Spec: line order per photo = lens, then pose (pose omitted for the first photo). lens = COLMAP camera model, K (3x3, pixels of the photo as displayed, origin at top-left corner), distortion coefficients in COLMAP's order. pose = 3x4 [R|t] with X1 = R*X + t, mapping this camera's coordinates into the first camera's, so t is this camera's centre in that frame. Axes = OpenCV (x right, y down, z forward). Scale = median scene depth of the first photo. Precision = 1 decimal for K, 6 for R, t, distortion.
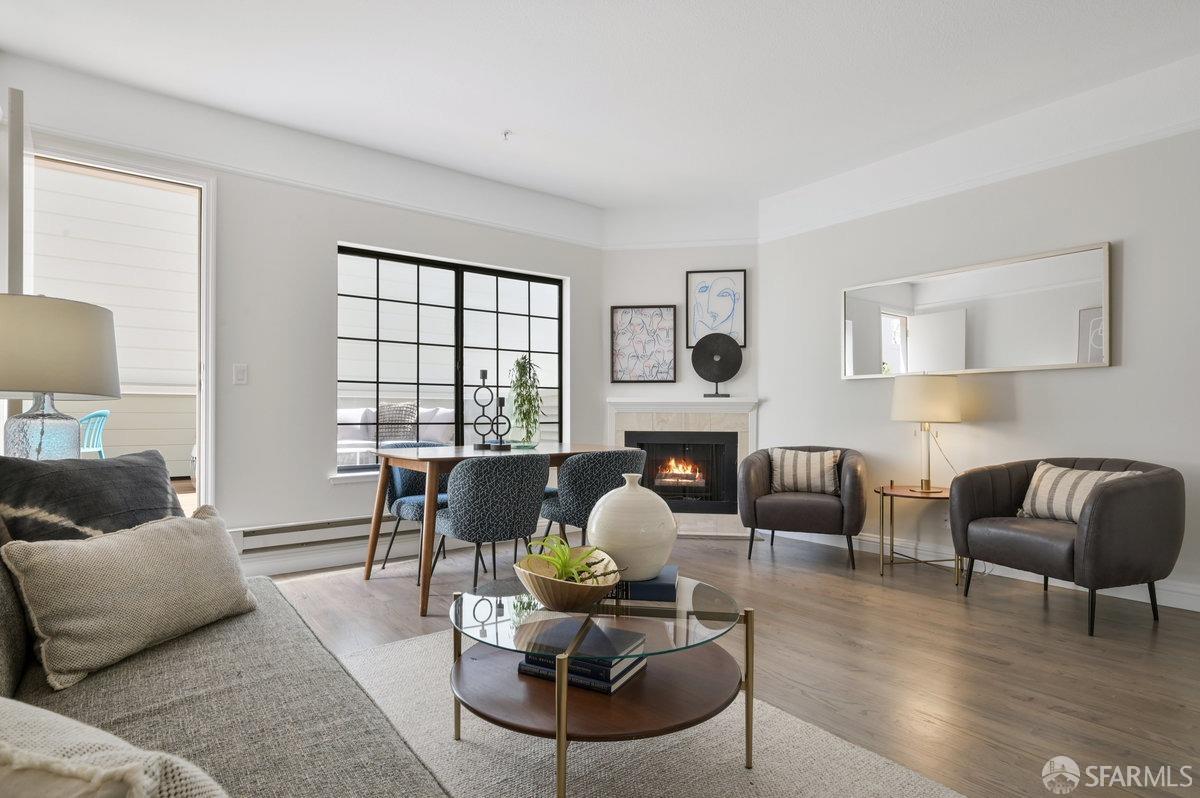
lens RADIAL K [[614.6, 0, 596.7], [0, 614.6, 413.9], [0, 0, 1]] dist [-0.001650, 0.000911]
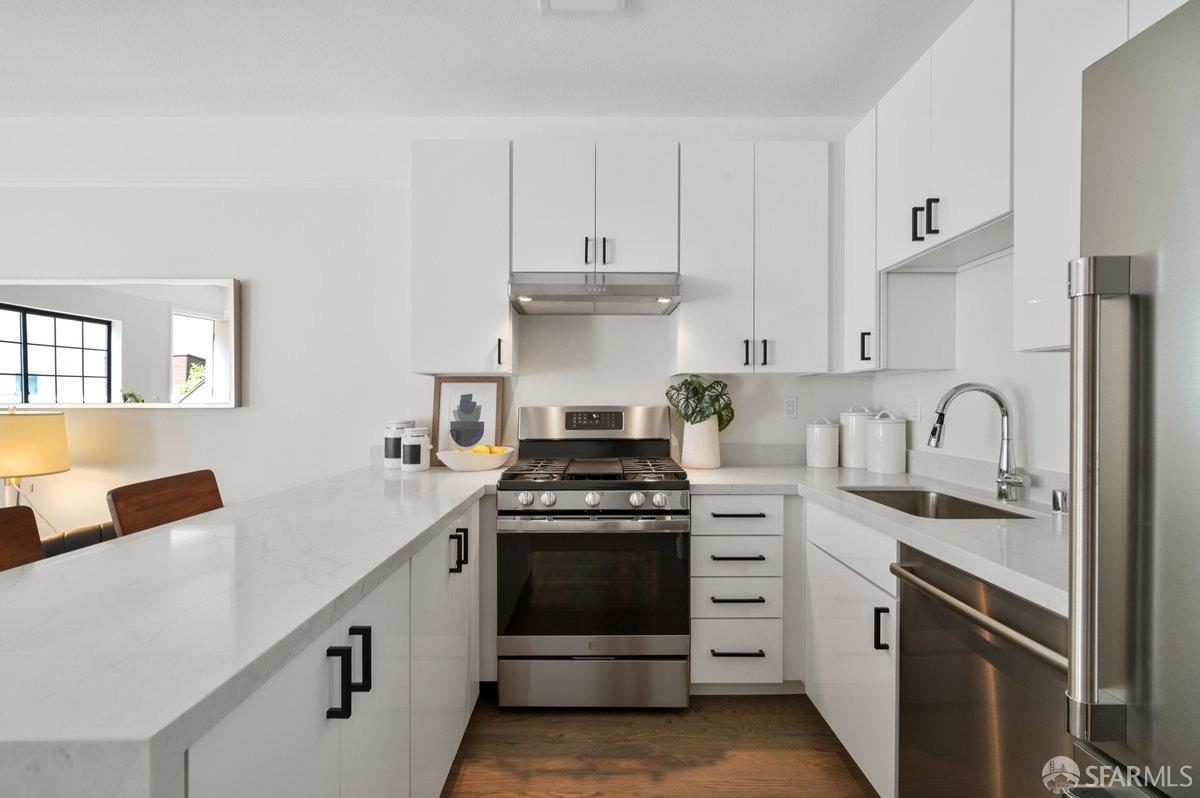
lens RADIAL K [[528.1, 0, 605.6], [0, 528.1, 398.2], [0, 0, 1]] dist [-0.000793, 0.000656]
pose [[0.596012, -0.001162, 0.802974, 0.354444], [0.000983, 0.999999, 0.000718, -0.063551], [-0.802975, 0.000361, 0.596013, 0.022970]]
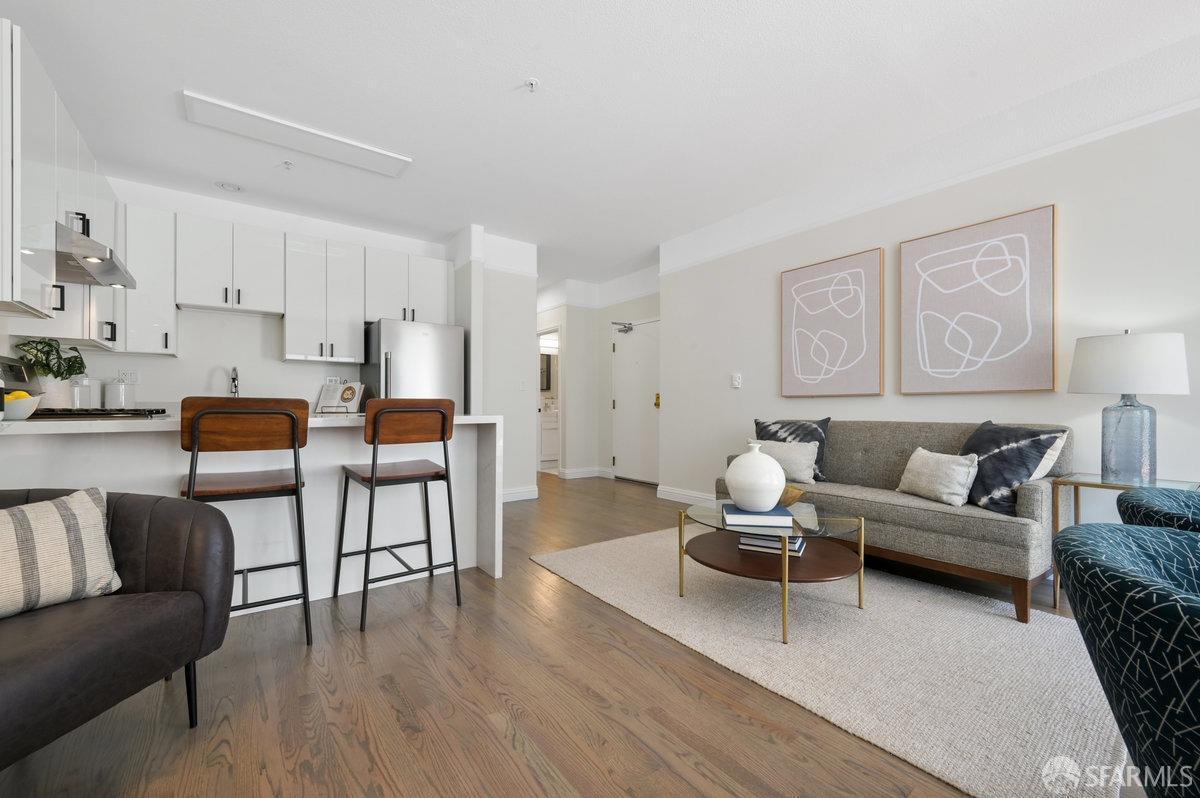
lens RADIAL K [[481.7, 0, 596.8], [0, 481.7, 403.6], [0, 0, 1]] dist [-0.002064, -0.000489]
pose [[-0.999931, 0.002057, 0.011529, 0.171275], [0.001950, 0.999955, -0.009320, 0.000305], [-0.011547, -0.009297, -0.999890, 0.867069]]
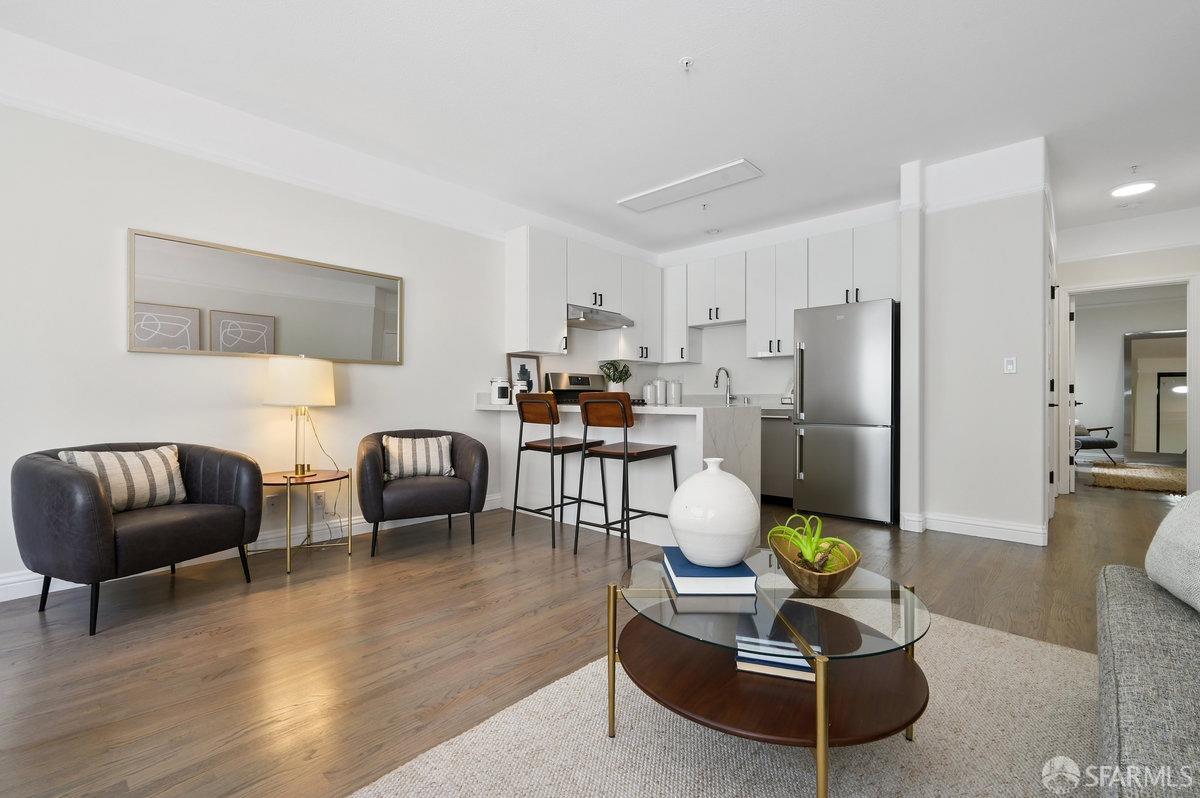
lens RADIAL K [[522.9, 0, 606.7], [0, 522.9, 402.3], [0, 0, 1]] dist [-0.003338, 0.002495]
pose [[-0.176489, -0.006243, 0.984283, -0.302108], [-0.004556, 0.999974, 0.005526, -0.000223], [-0.984292, -0.003509, -0.176513, 0.502950]]
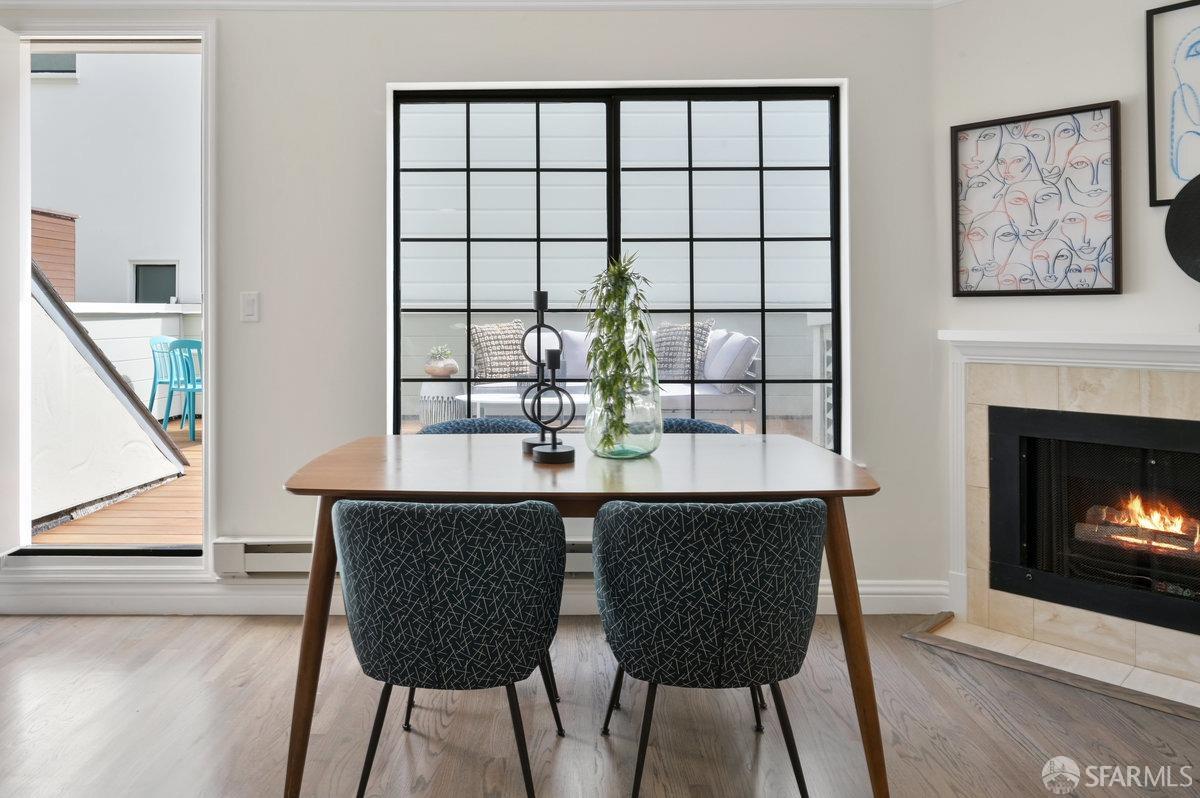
lens RADIAL K [[837.7, 0, 570.2], [0, 837.7, 304.9], [0, 0, 1]] dist [-0.015867, 0.016244]
pose [[0.793464, -0.011894, -0.608501, 0.190777], [0.003799, 0.999886, -0.014590, -0.040420], [0.608605, 0.009265, 0.793419, 0.379187]]
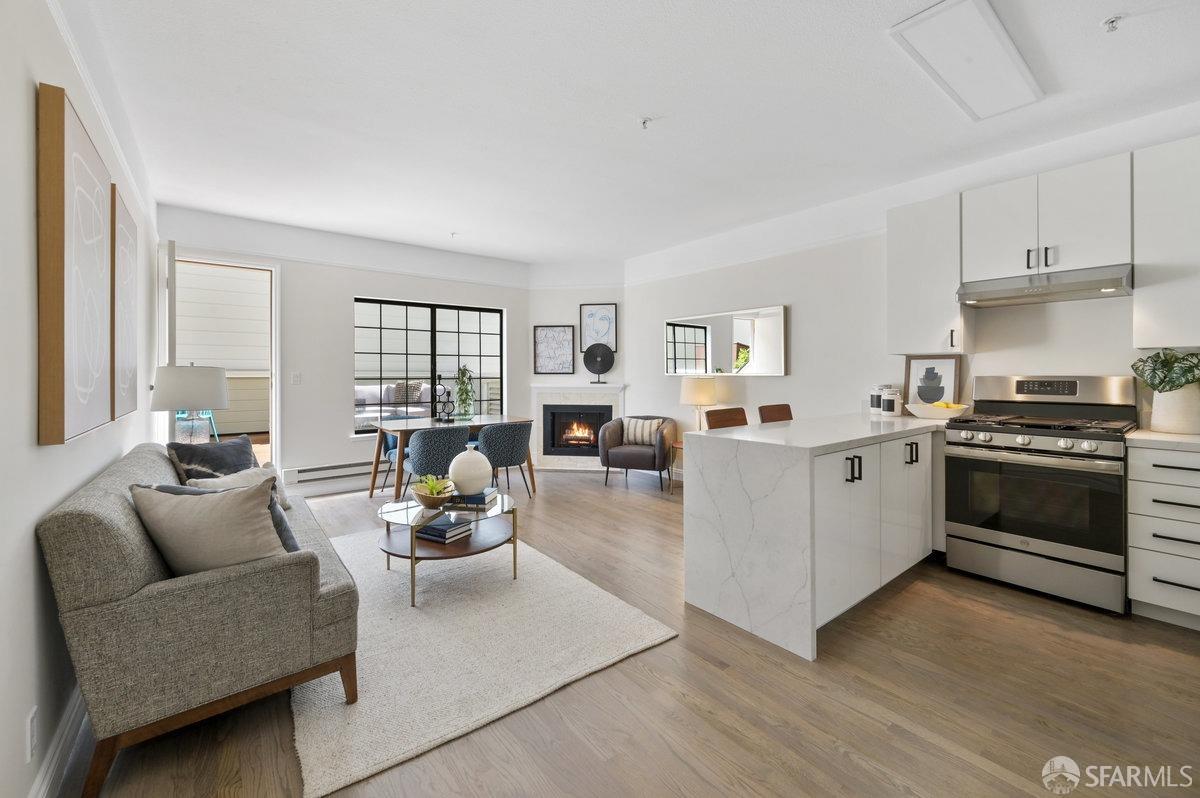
lens RADIAL K [[481.7, 0, 596.9], [0, 481.7, 369.3], [0, 0, 1]] dist [-0.002064, -0.000489]
pose [[0.999941, -0.002647, 0.010528, 0.190246], [0.002699, 0.999984, -0.004967, -0.062080], [-0.010515, 0.004995, 0.999932, -0.269356]]
